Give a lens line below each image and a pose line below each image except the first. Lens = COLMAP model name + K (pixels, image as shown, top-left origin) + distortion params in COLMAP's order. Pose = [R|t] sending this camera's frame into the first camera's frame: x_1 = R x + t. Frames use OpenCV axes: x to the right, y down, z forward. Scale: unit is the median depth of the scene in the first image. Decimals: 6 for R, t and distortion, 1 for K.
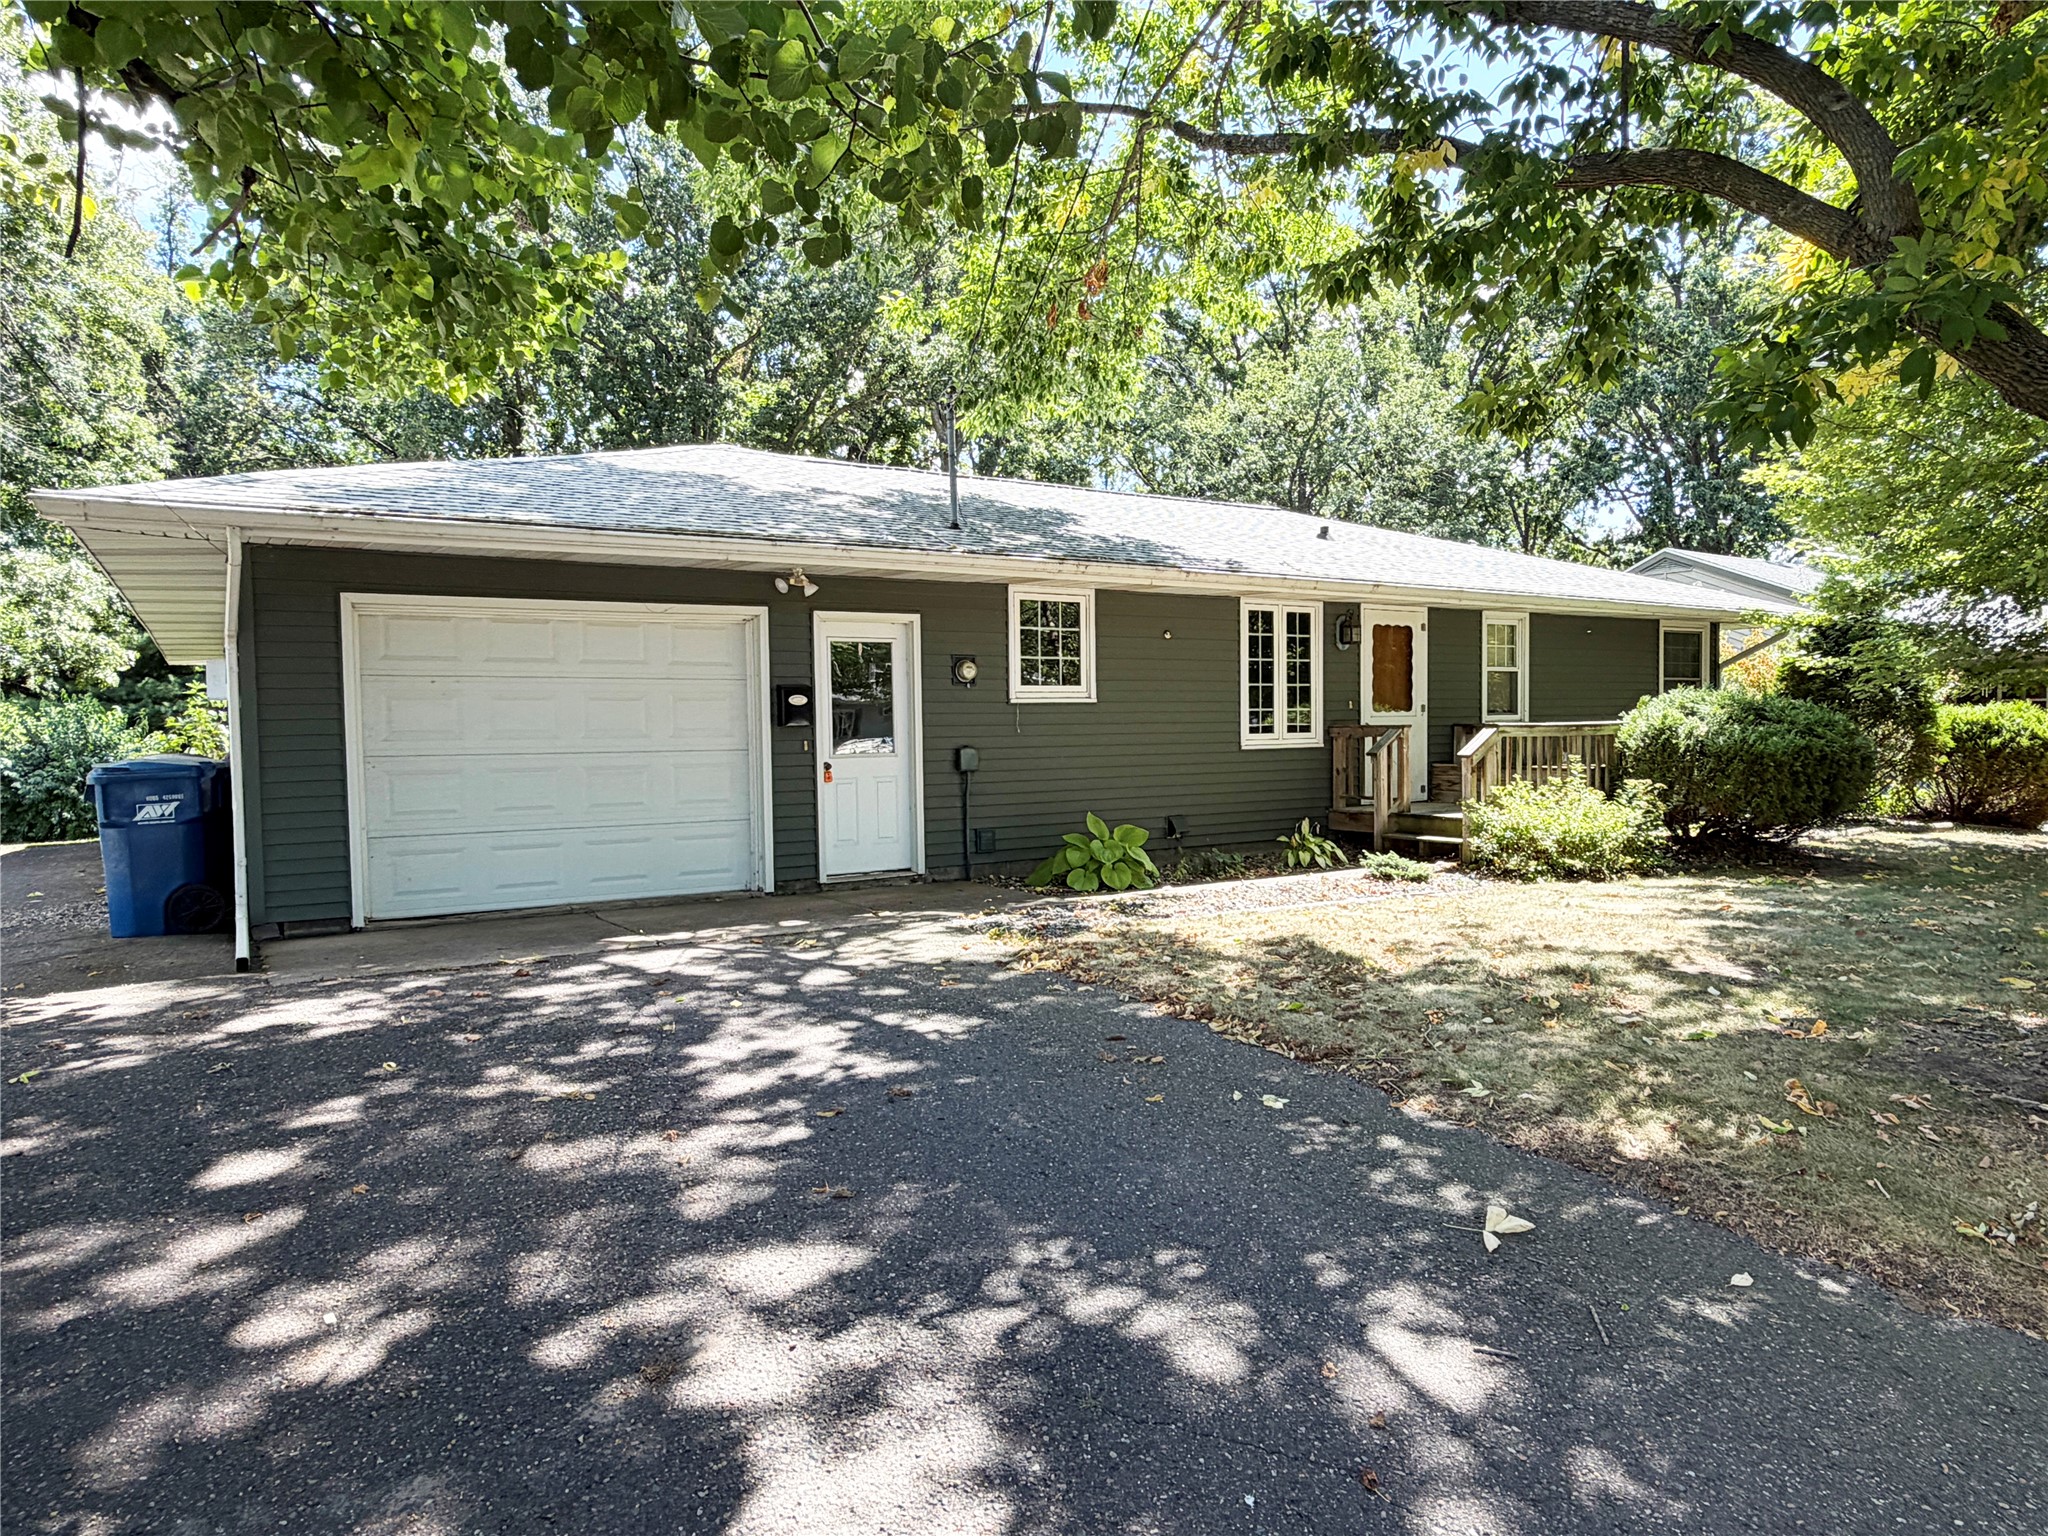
lens RADIAL K [[1251.6, 0, 1028.9], [0, 1251.6, 773.6], [0, 0, 1]] dist [-0.009281, -0.000963]
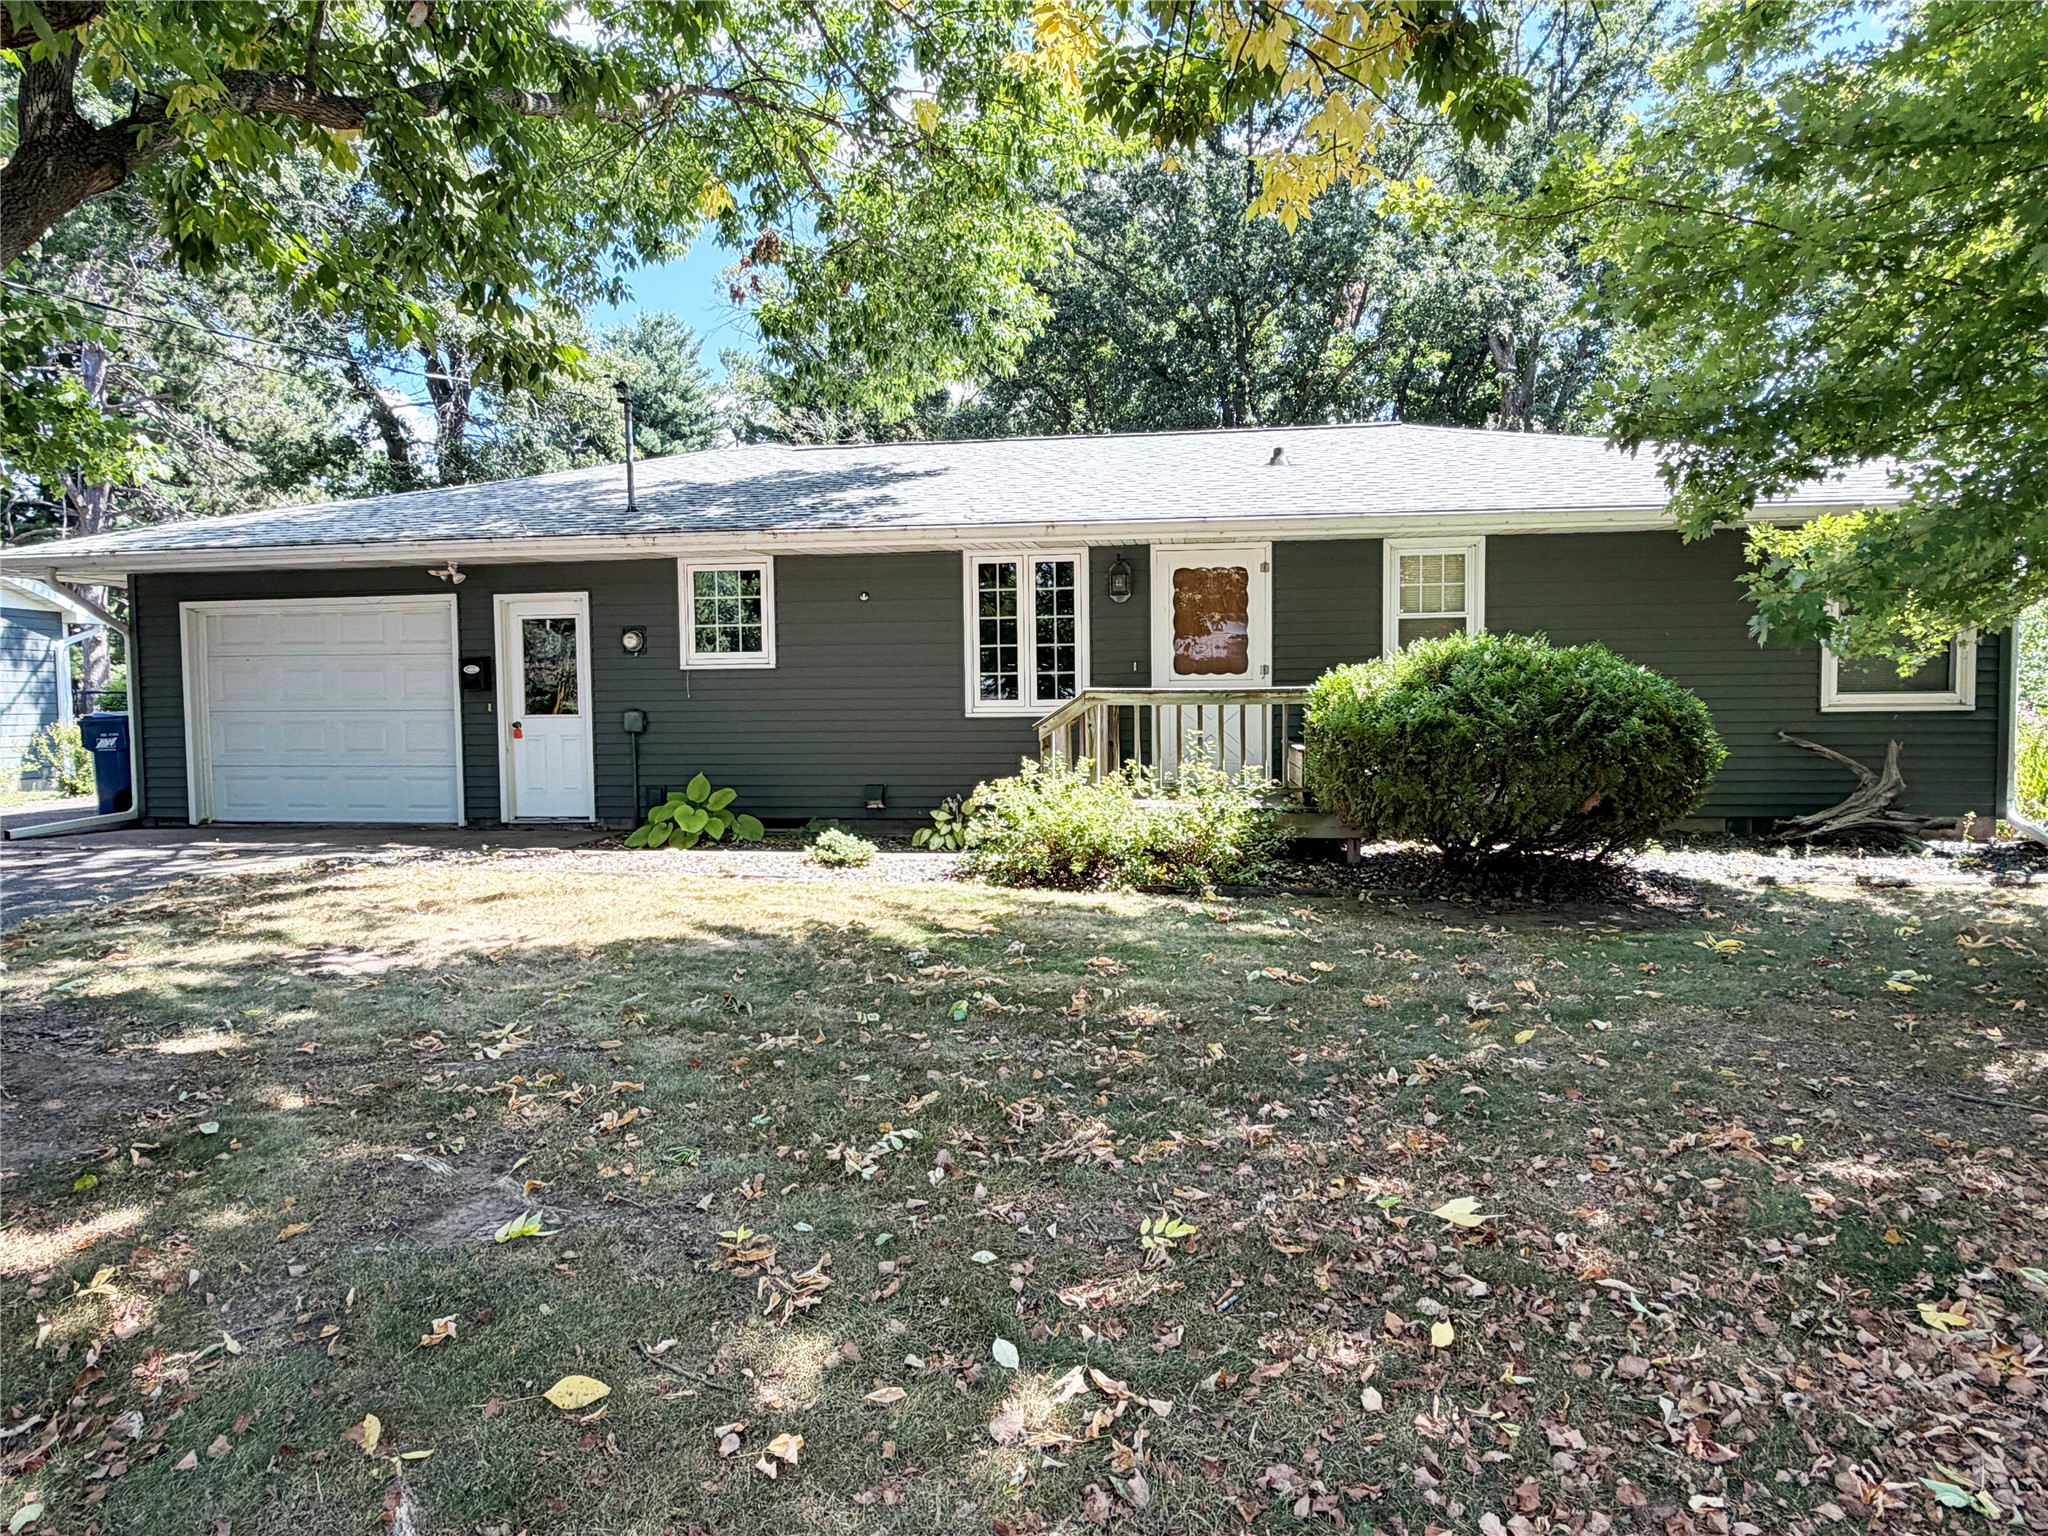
lens RADIAL K [[1251.6, 0, 1028.1], [0, 1251.6, 760.7], [0, 0, 1]] dist [-0.009281, -0.000963]
pose [[0.770071, 0.038656, -0.636786, 0.861842], [-0.025343, 0.999228, 0.030010, -0.017671], [0.637455, -0.006972, 0.770456, 0.354134]]
